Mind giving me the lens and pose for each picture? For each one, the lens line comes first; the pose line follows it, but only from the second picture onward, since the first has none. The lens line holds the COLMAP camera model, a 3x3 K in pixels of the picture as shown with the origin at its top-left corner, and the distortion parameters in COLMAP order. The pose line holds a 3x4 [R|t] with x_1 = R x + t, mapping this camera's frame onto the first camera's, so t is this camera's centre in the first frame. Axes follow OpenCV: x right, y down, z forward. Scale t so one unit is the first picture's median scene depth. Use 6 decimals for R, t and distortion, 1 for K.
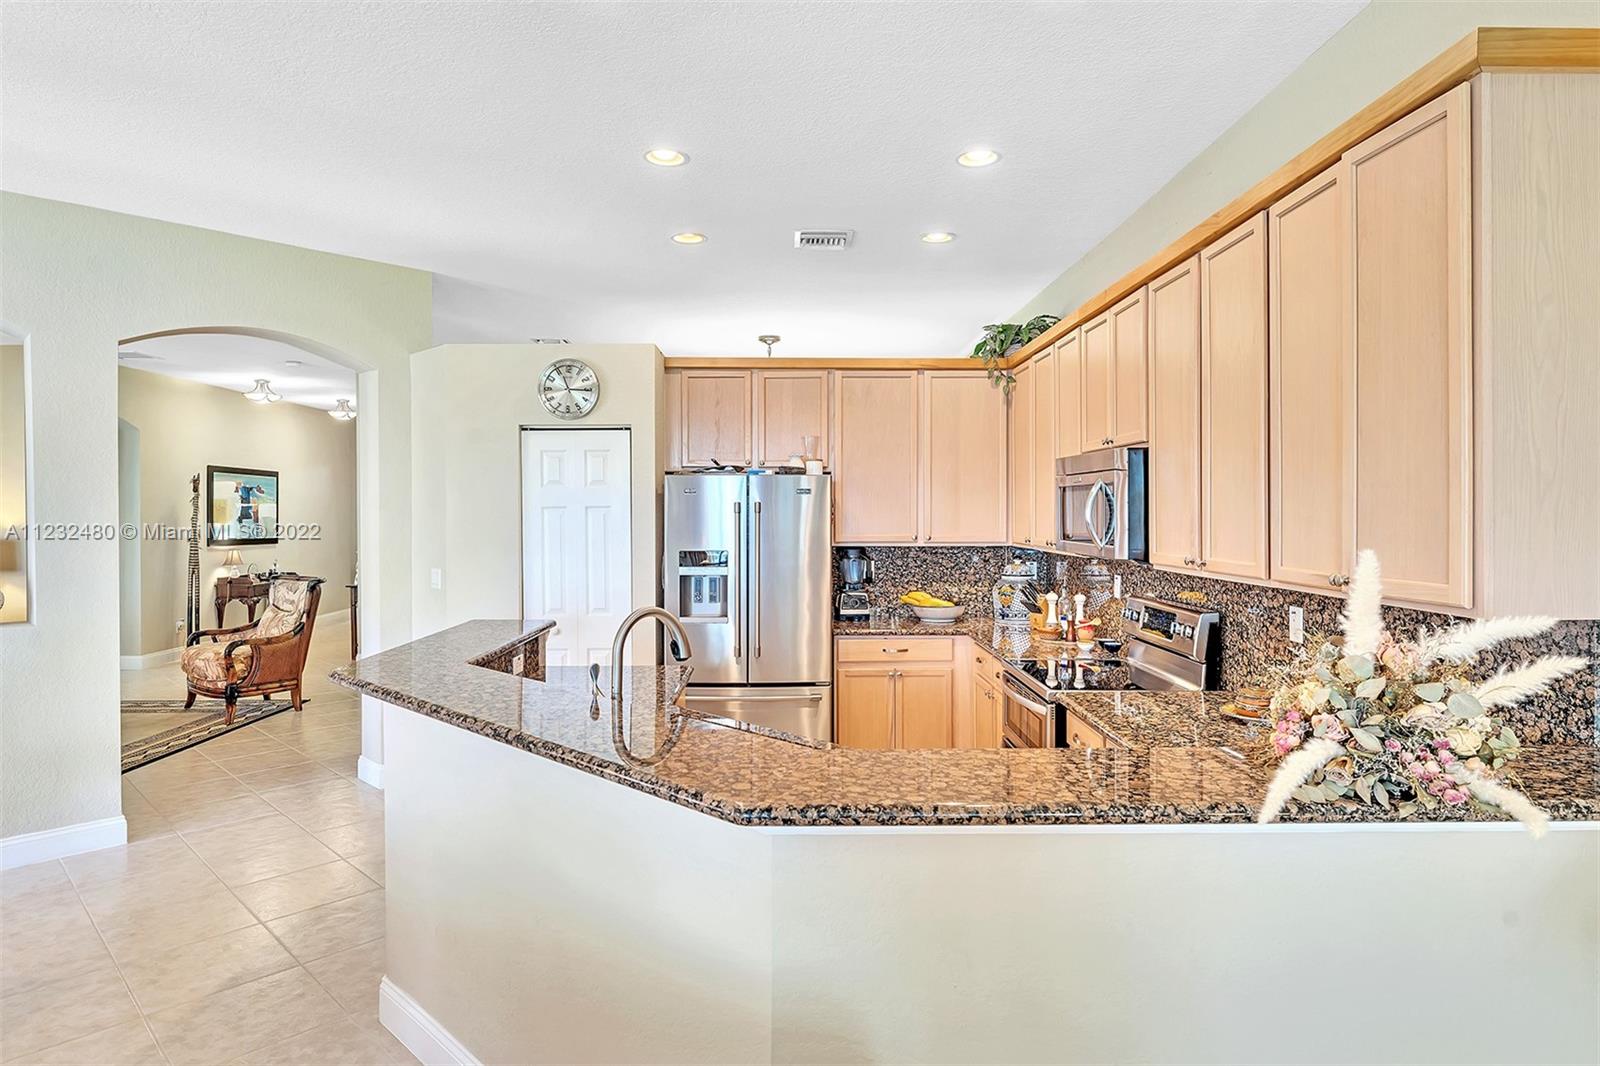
lens RADIAL K [[909.8, 0, 795.5], [0, 909.8, 515.9], [0, 0, 1]] dist [-0.002163, 0.000572]
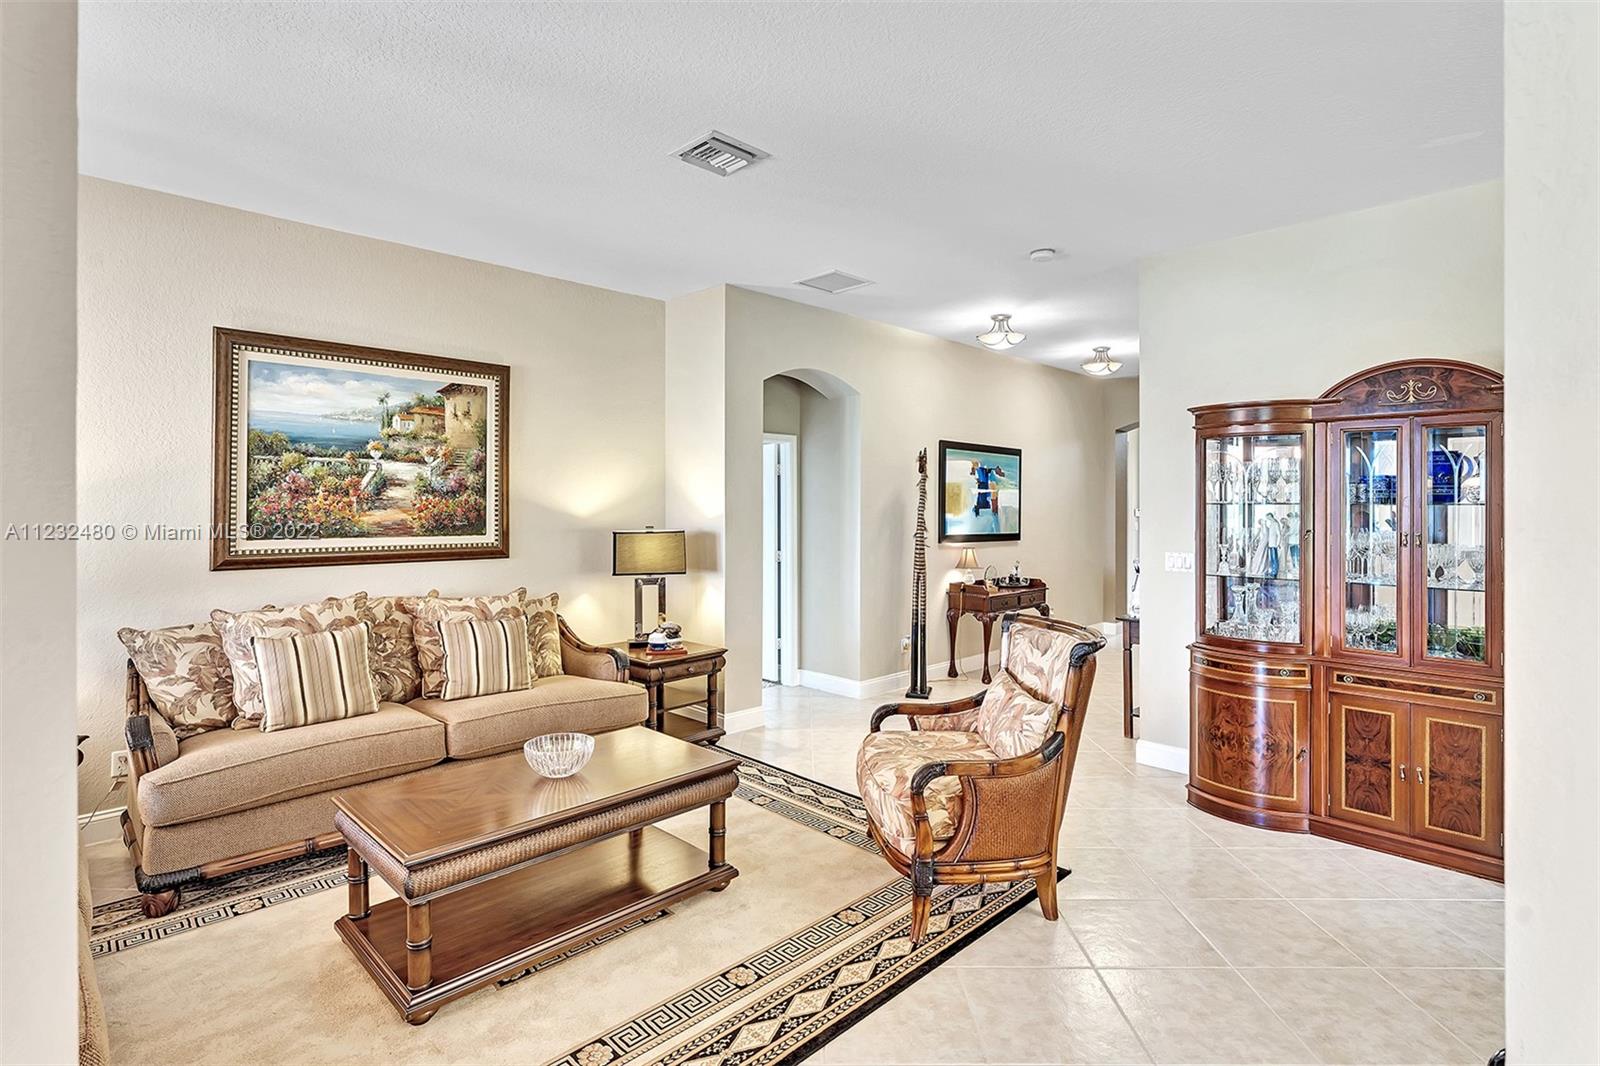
lens RADIAL K [[779.0, 0, 795.5], [0, 779.0, 503.9], [0, 0, 1]] dist [-0.000439, -0.000139]
pose [[0.694581, 0.004556, -0.719400, -0.496960], [-0.008295, 0.999964, -0.001676, 0.003685], [0.719367, 0.007131, 0.694594, 0.887082]]
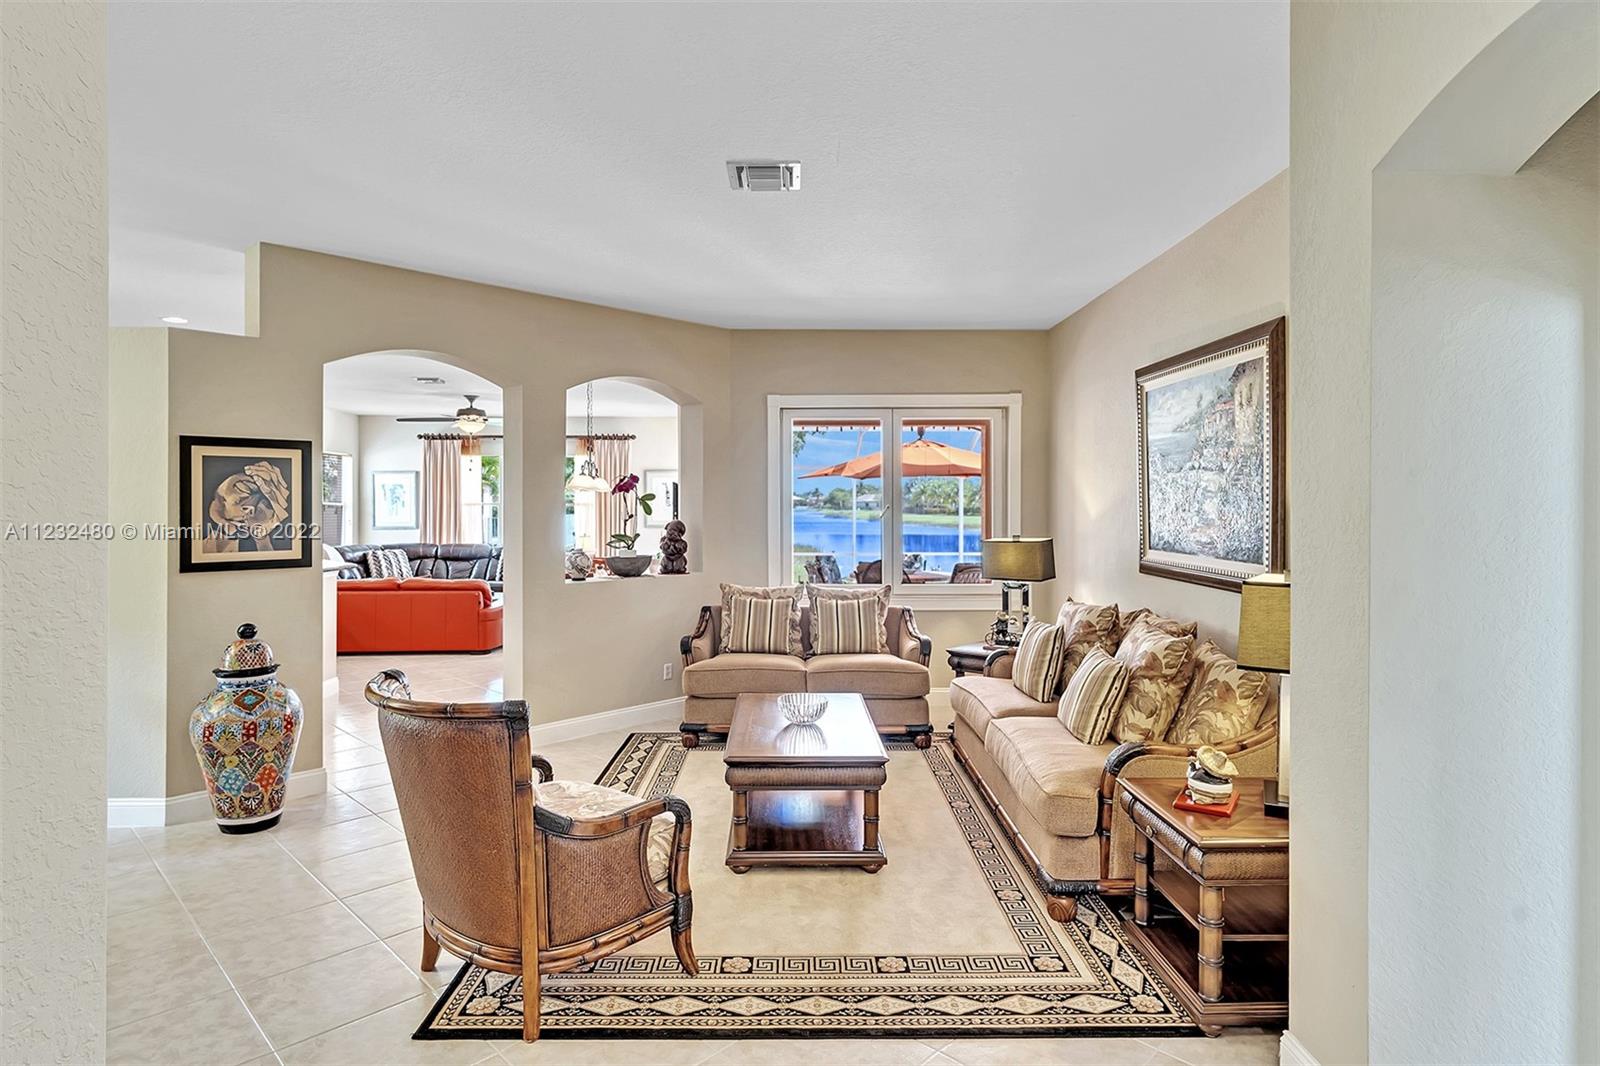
lens RADIAL K [[868.4, 0, 795.5], [0, 868.4, 505.5], [0, 0, 1]] dist [0.001654, -0.000143]
pose [[-0.999981, 0.003205, 0.005346, -1.029527], [0.003241, 0.999972, 0.006746, -0.014055], [-0.005324, 0.006763, -0.999963, 2.008880]]
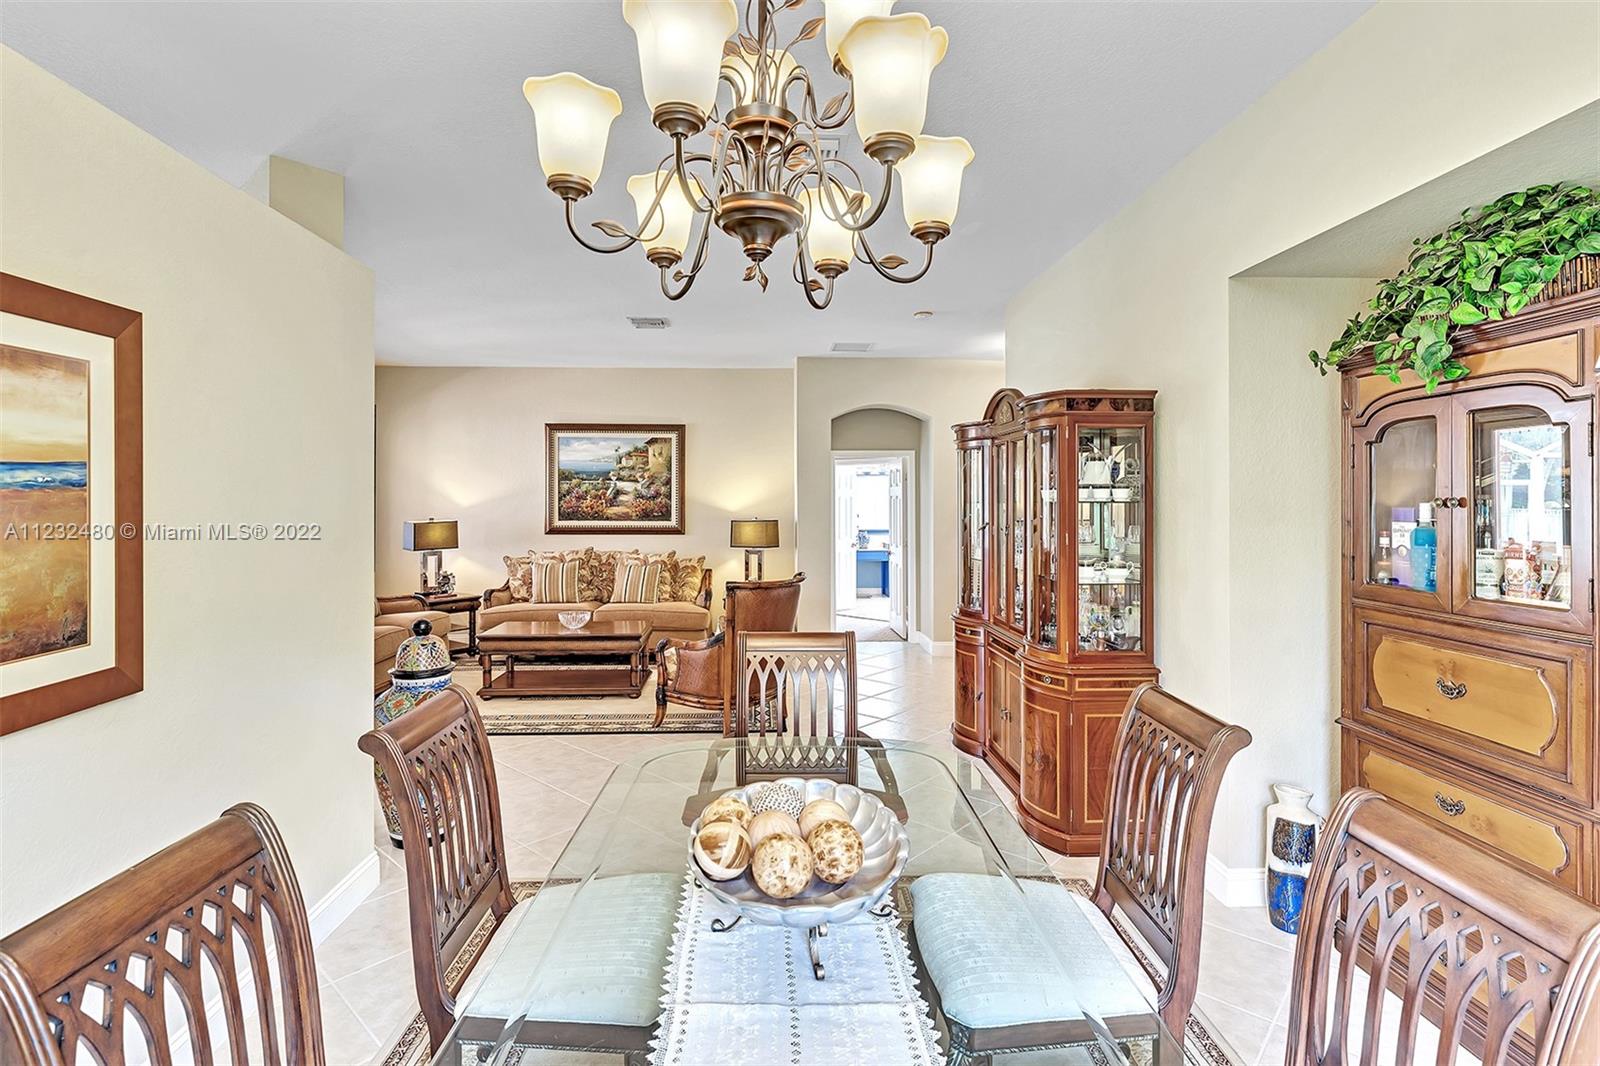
lens RADIAL K [[770.3, 0, 801.6], [0, 770.3, 498.7], [0, 0, 1]] dist [-0.000067, -0.000021]
pose [[0.042238, -0.000991, -0.999107, 0.225441], [-0.005658, 0.999983, -0.001231, -0.004596], [0.999092, 0.005705, 0.042232, 1.475501]]
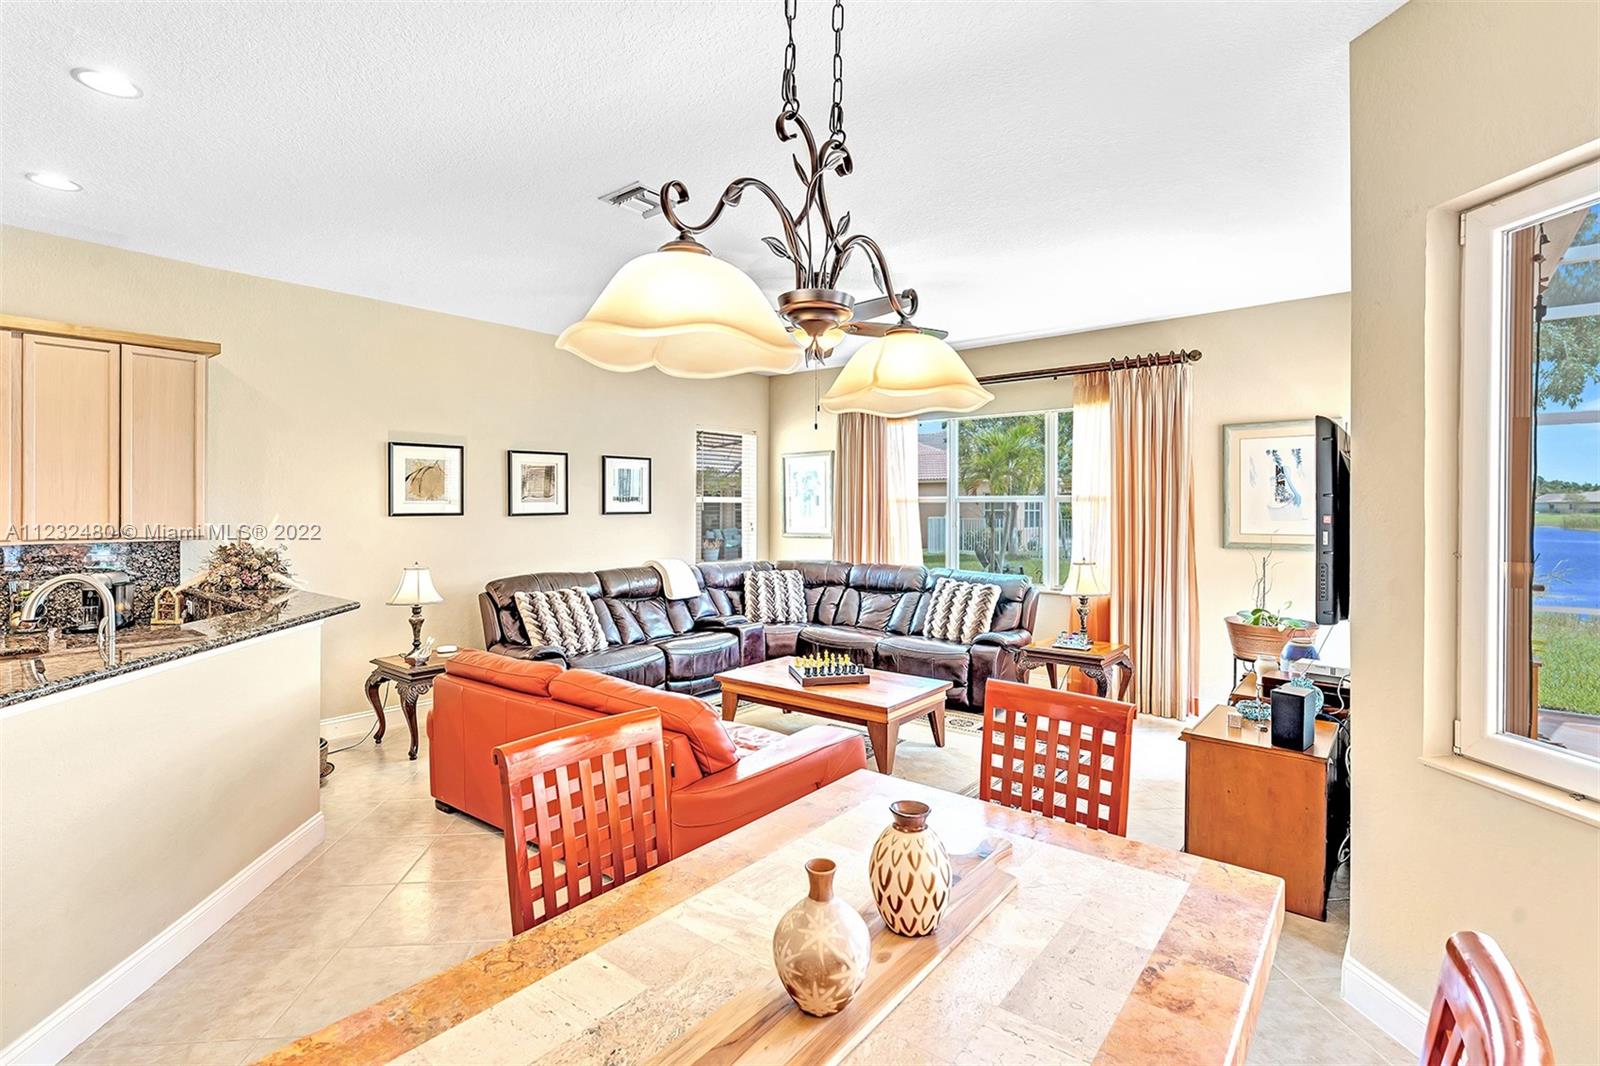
lens RADIAL K [[750.6, 0, 794.1], [0, 750.6, 508.5], [0, 0, 1]] dist [-0.004074, -0.001022]
pose [[-0.762501, 0.002940, 0.646980, -0.779130], [0.006493, 0.999974, 0.003109, 0.006413], [-0.646954, 0.006572, -0.762501, 0.560694]]
